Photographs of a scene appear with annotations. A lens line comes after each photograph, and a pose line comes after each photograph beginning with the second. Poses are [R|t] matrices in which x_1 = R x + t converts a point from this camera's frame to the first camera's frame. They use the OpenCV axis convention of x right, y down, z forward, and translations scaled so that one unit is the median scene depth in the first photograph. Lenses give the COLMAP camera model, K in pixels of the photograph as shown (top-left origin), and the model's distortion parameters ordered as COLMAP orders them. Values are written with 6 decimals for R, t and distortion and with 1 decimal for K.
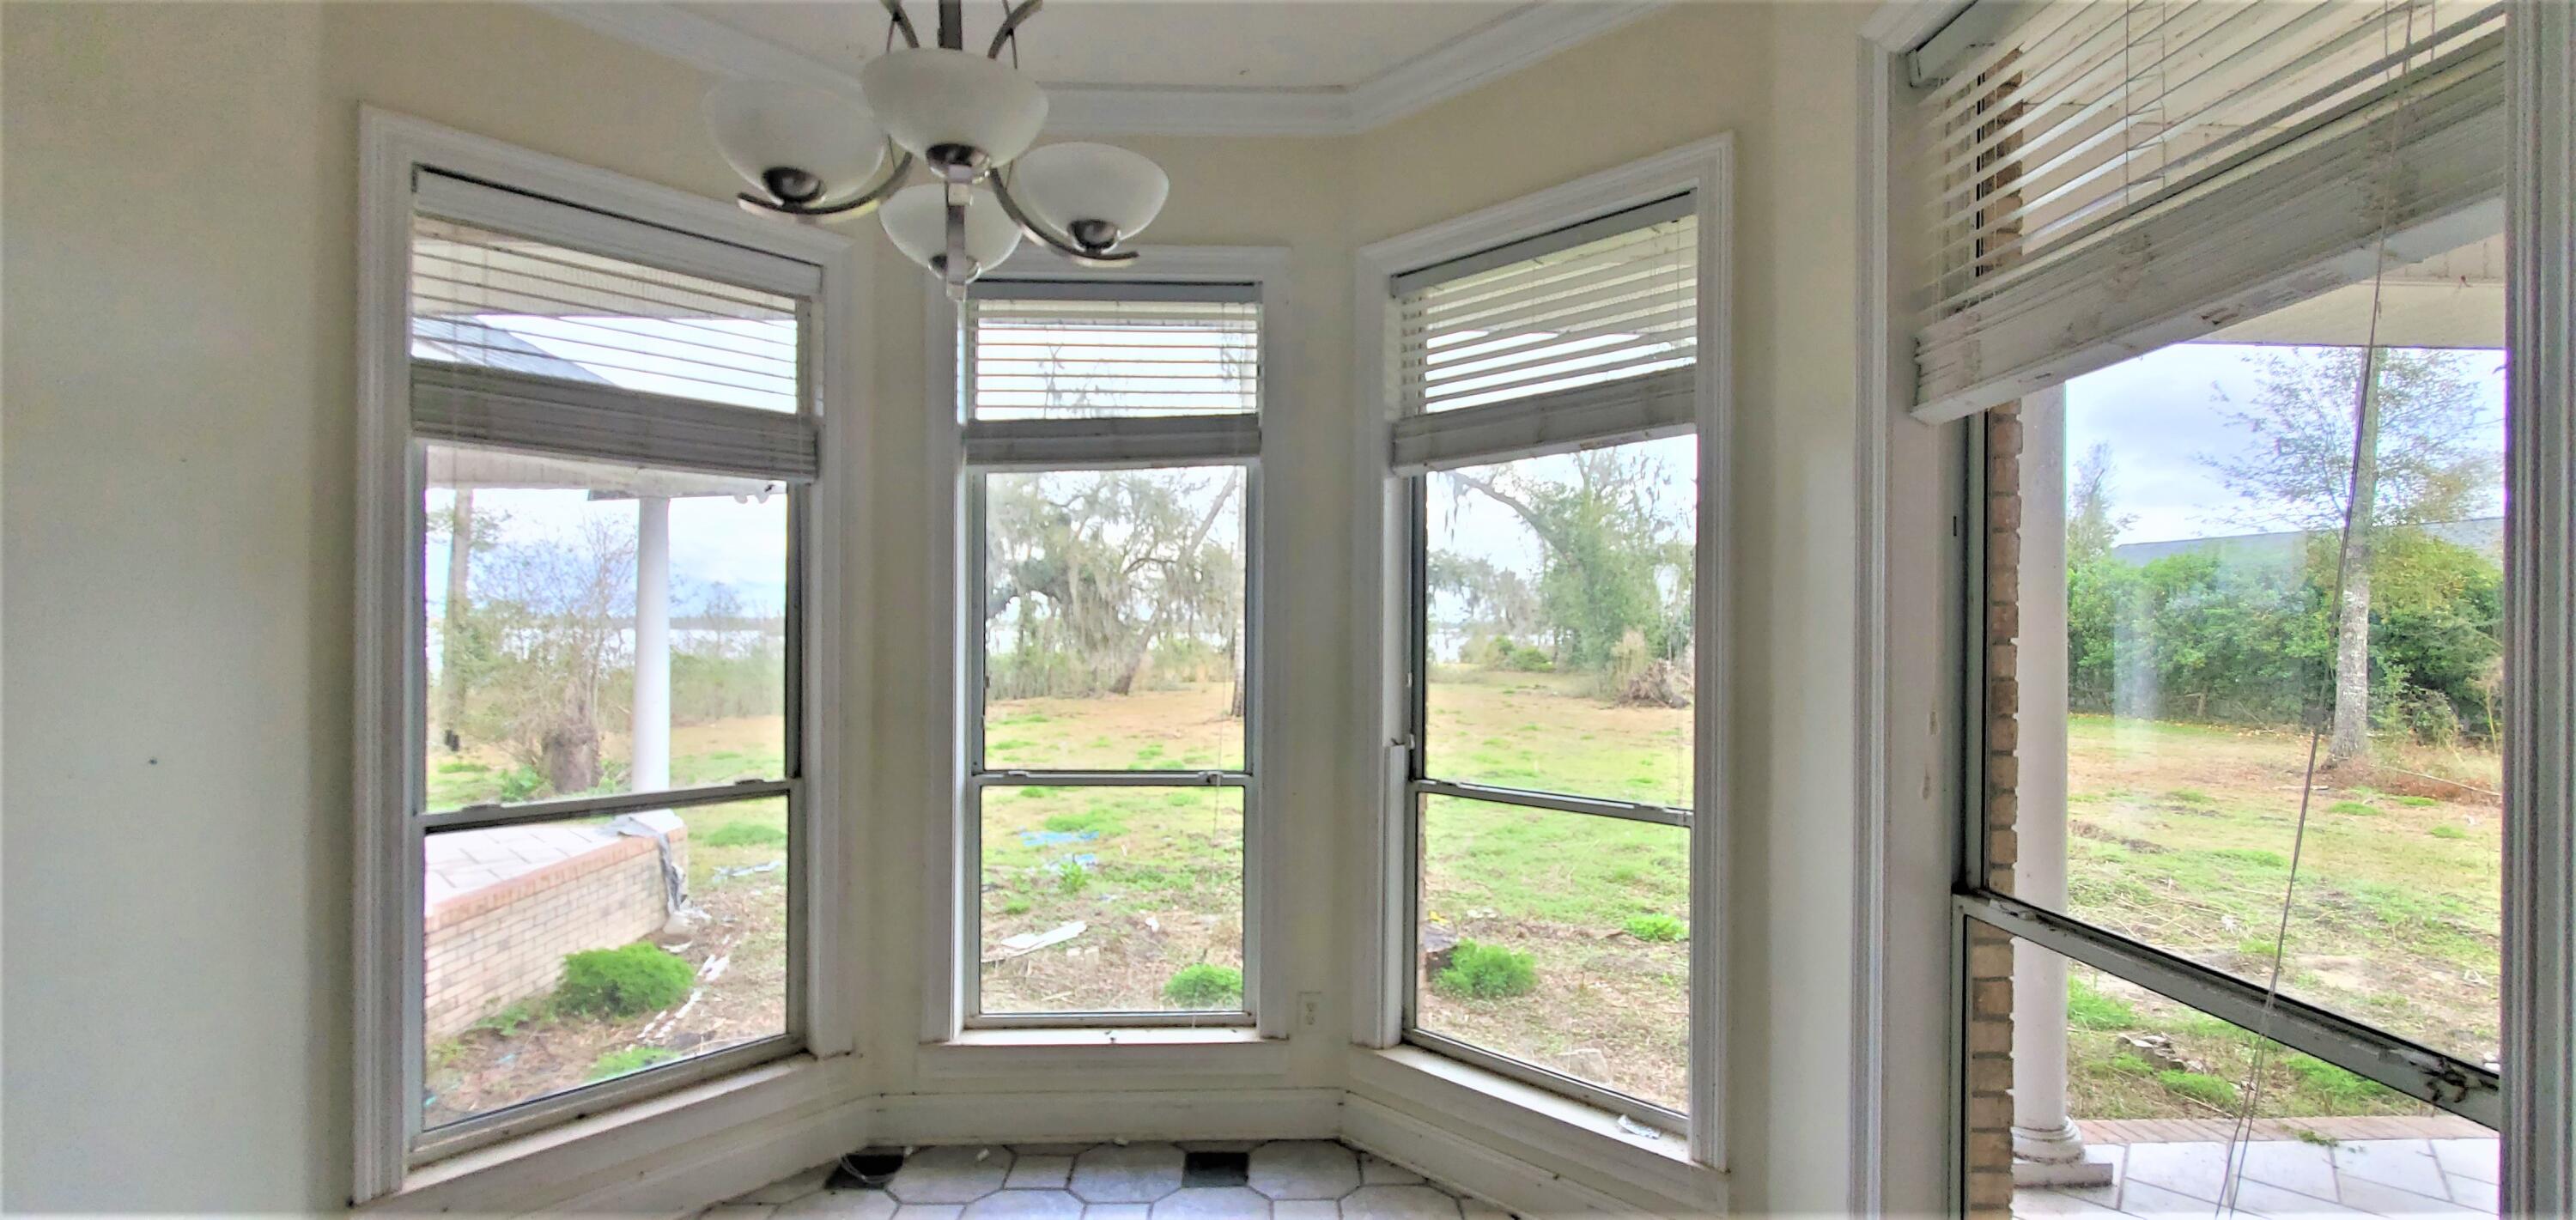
lens RADIAL K [[1024.7, 0, 1284.6], [0, 1024.7, 631.4], [0, 0, 1]] dist [-0.002407, -0.000204]
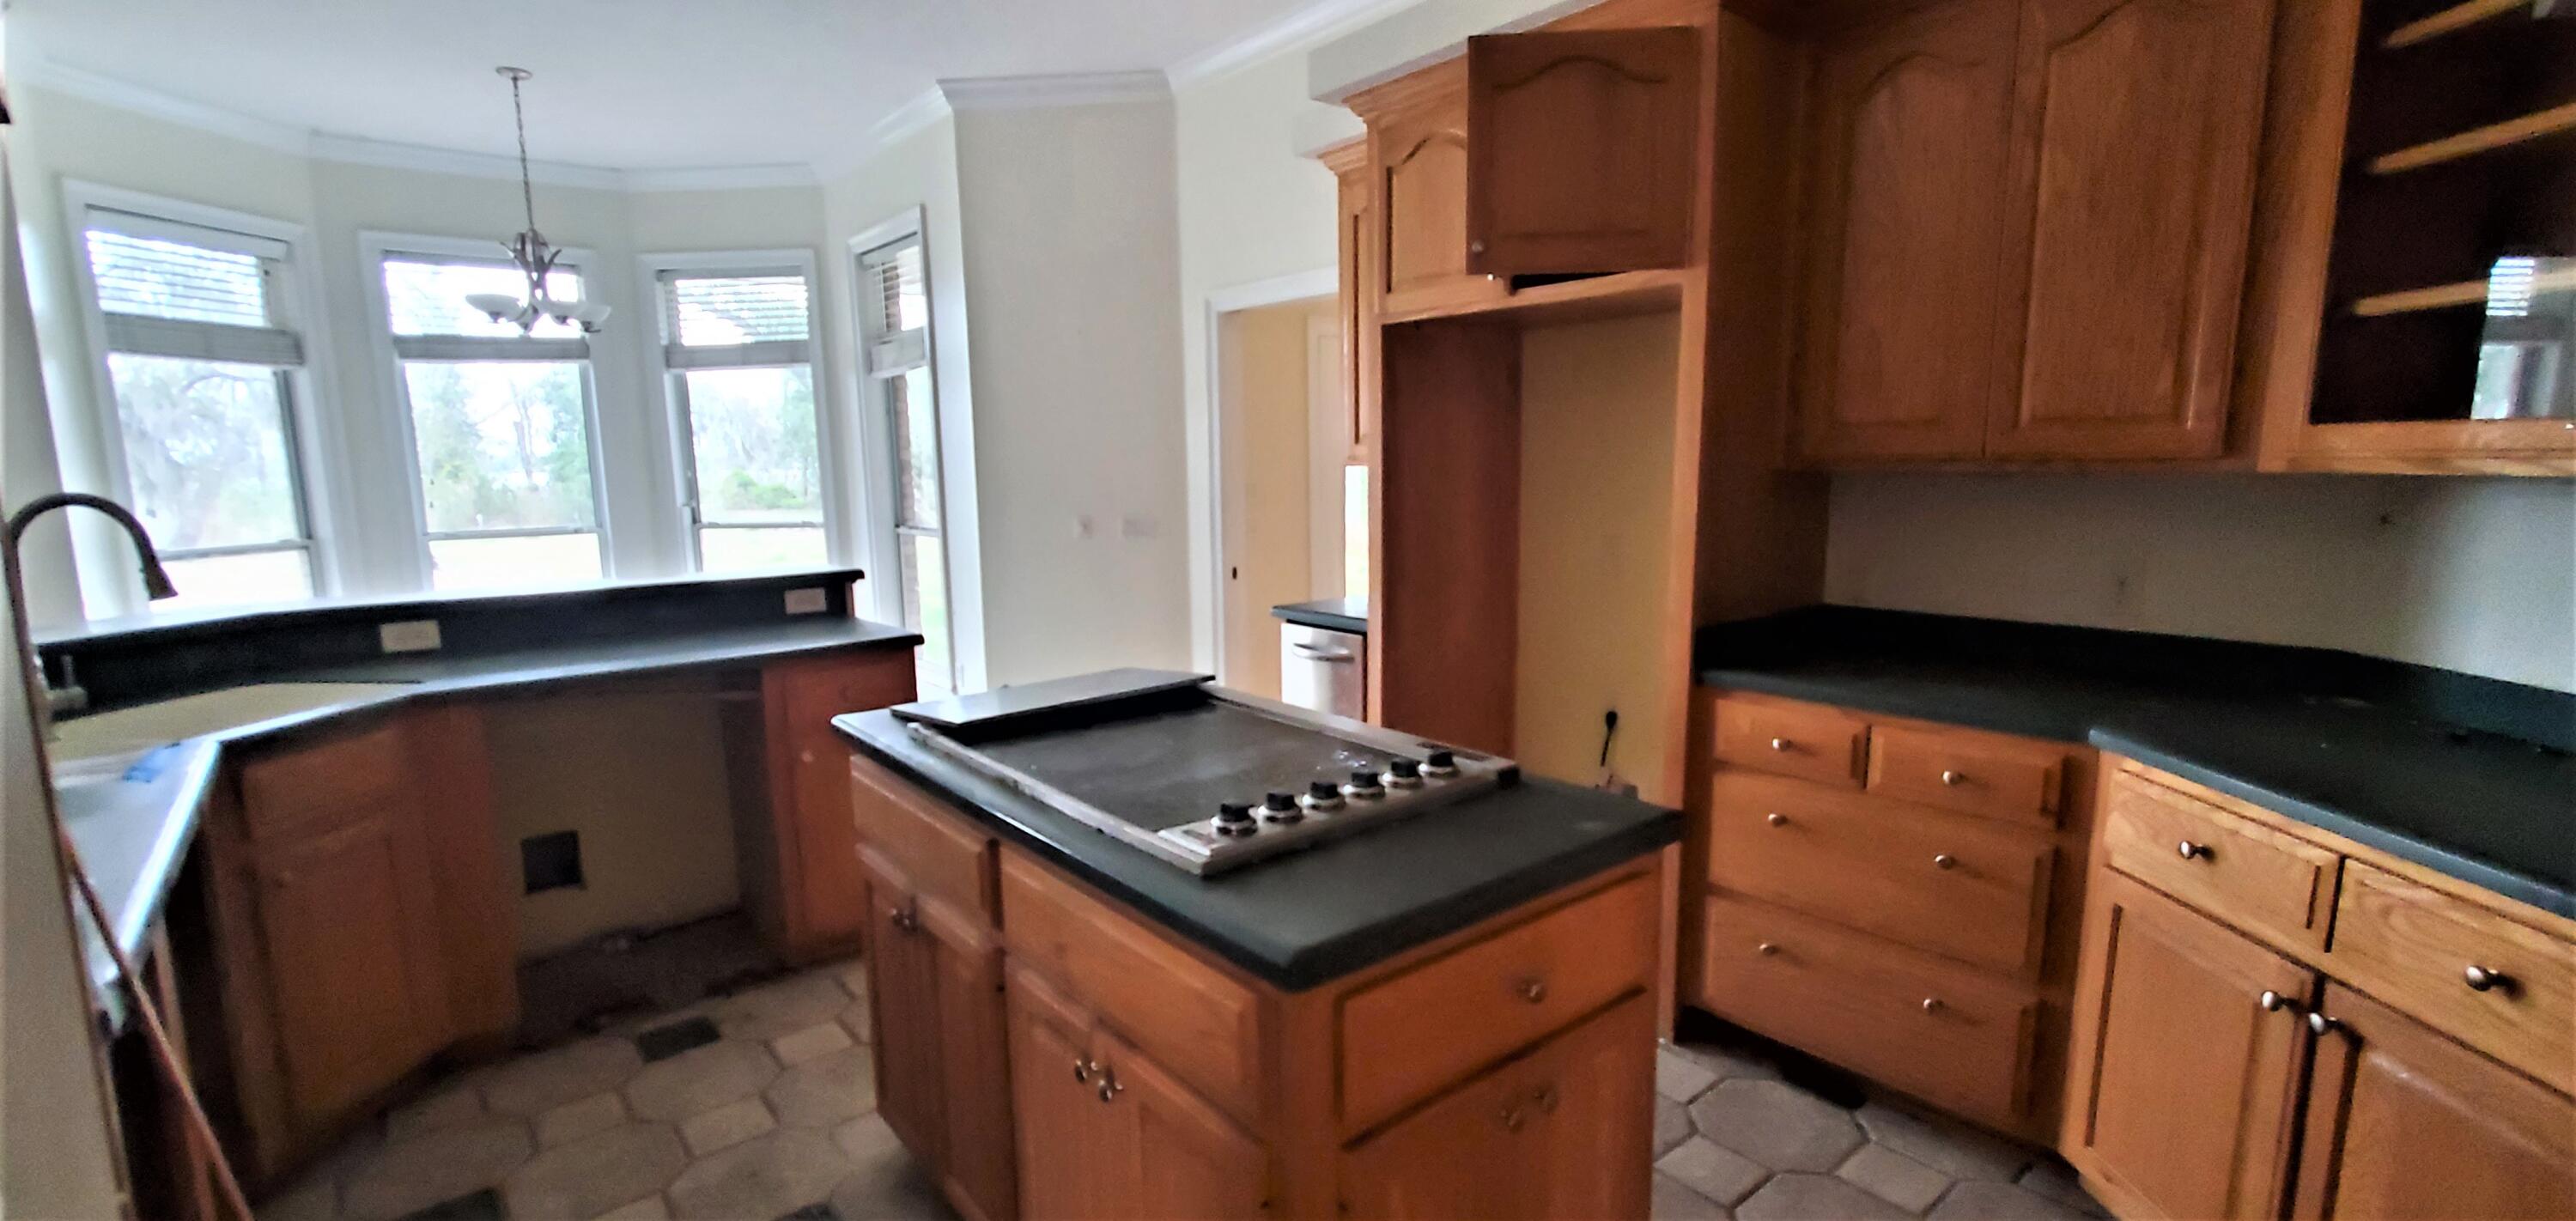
lens RADIAL K [[1024.8, 0, 1284.6], [0, 1024.8, 631.9], [0, 0, 1]] dist [-0.002407, -0.000204]
pose [[0.769140, -0.118801, 0.627941, -0.329519], [0.014512, 0.985563, 0.168686, 0.034029], [-0.638916, -0.120631, 0.759760, -1.582745]]
